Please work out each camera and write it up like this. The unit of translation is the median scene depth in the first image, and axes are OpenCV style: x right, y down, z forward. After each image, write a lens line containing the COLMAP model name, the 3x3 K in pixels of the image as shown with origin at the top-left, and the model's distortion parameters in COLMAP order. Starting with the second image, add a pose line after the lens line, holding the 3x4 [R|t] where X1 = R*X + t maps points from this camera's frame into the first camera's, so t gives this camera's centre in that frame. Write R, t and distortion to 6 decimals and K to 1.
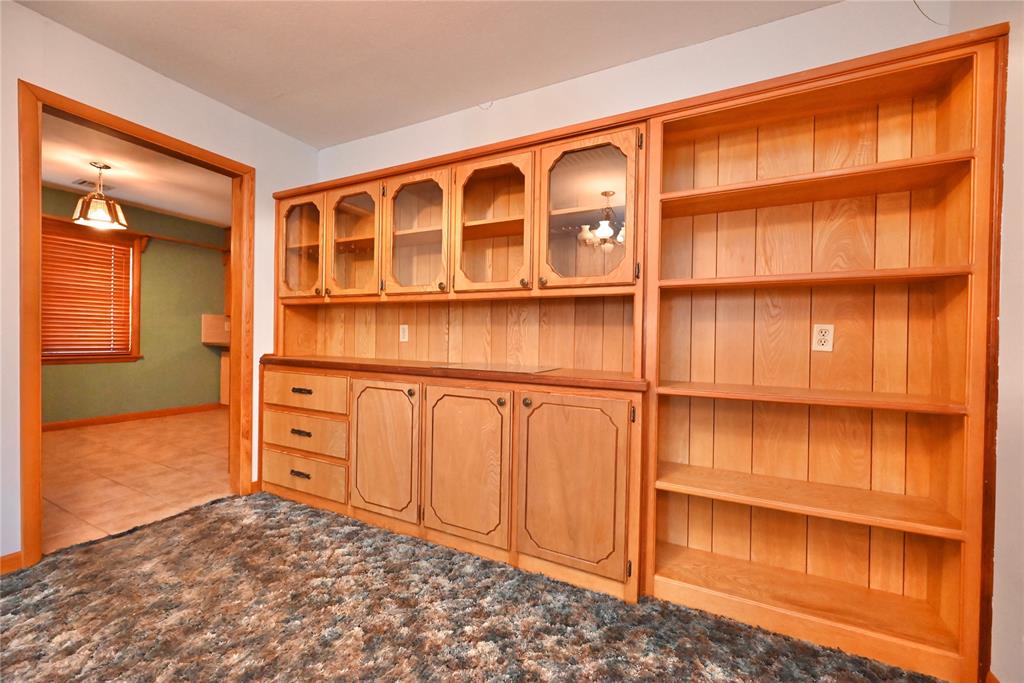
lens RADIAL K [[401.9, 0, 514.9], [0, 401.9, 341.8], [0, 0, 1]] dist [-0.000309, 0.000378]
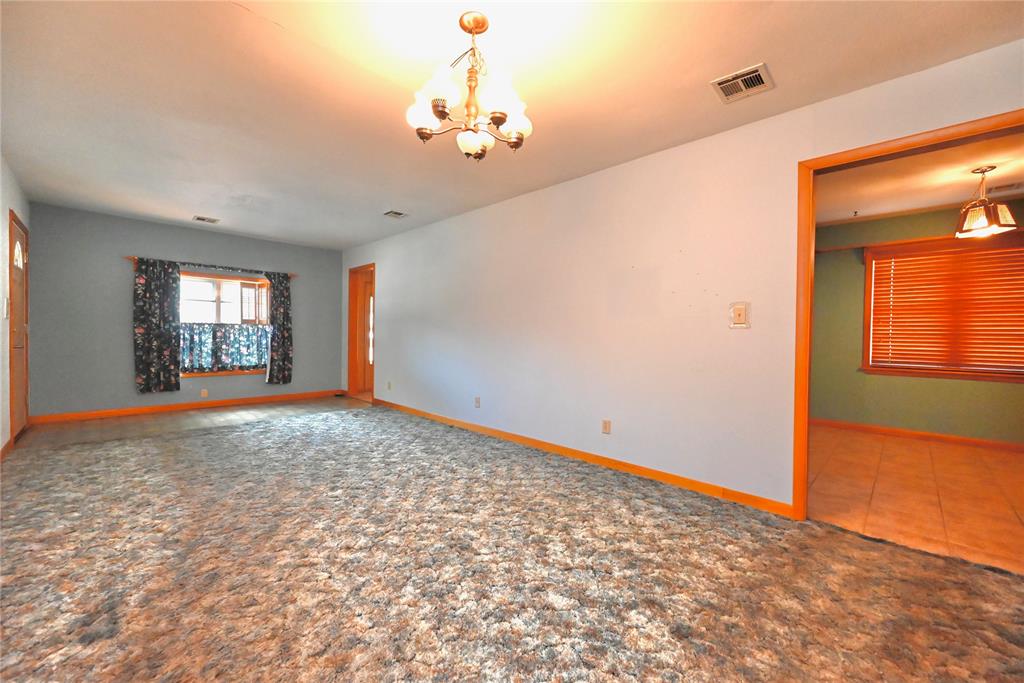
lens RADIAL K [[401.9, 0, 512.6], [0, 401.9, 338.8], [0, 0, 1]] dist [-0.000309, 0.000378]
pose [[-0.301804, -0.014930, -0.953253, 0.327999], [-0.031459, 0.999489, -0.005694, -0.007687], [0.952851, 0.028269, -0.302120, 0.434528]]
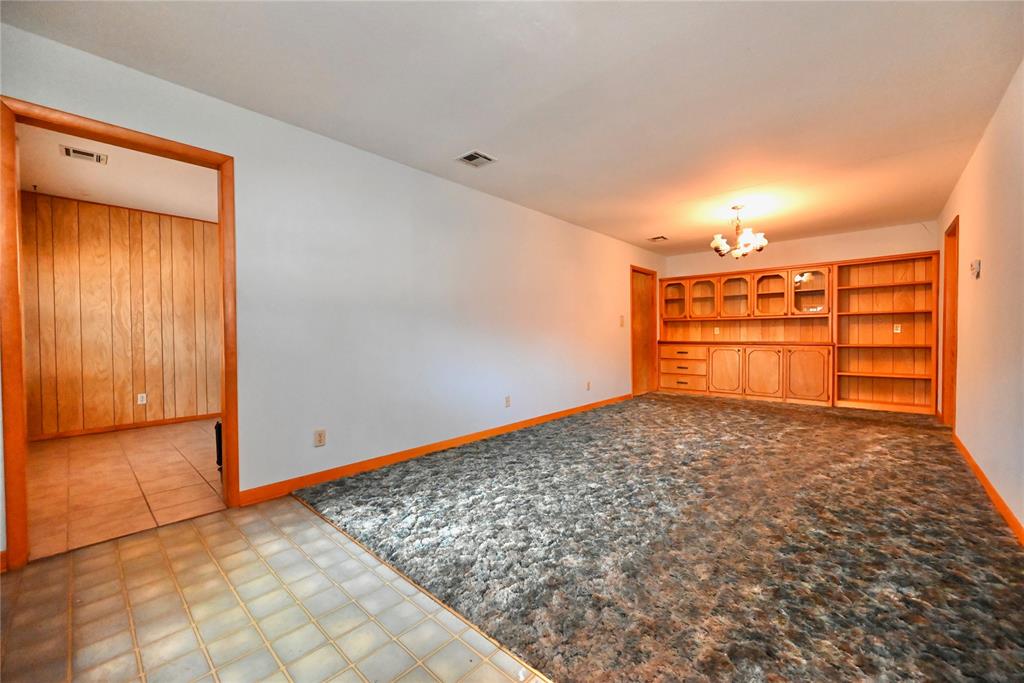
lens RADIAL K [[401.9, 0, 516.7], [0, 401.9, 341.2], [0, 0, 1]] dist [-0.000309, 0.000378]
pose [[0.963960, -0.019680, -0.265320, -1.157064], [0.022145, 0.999735, 0.006302, 0.001792], [0.265125, -0.011950, 0.964140, -2.548161]]
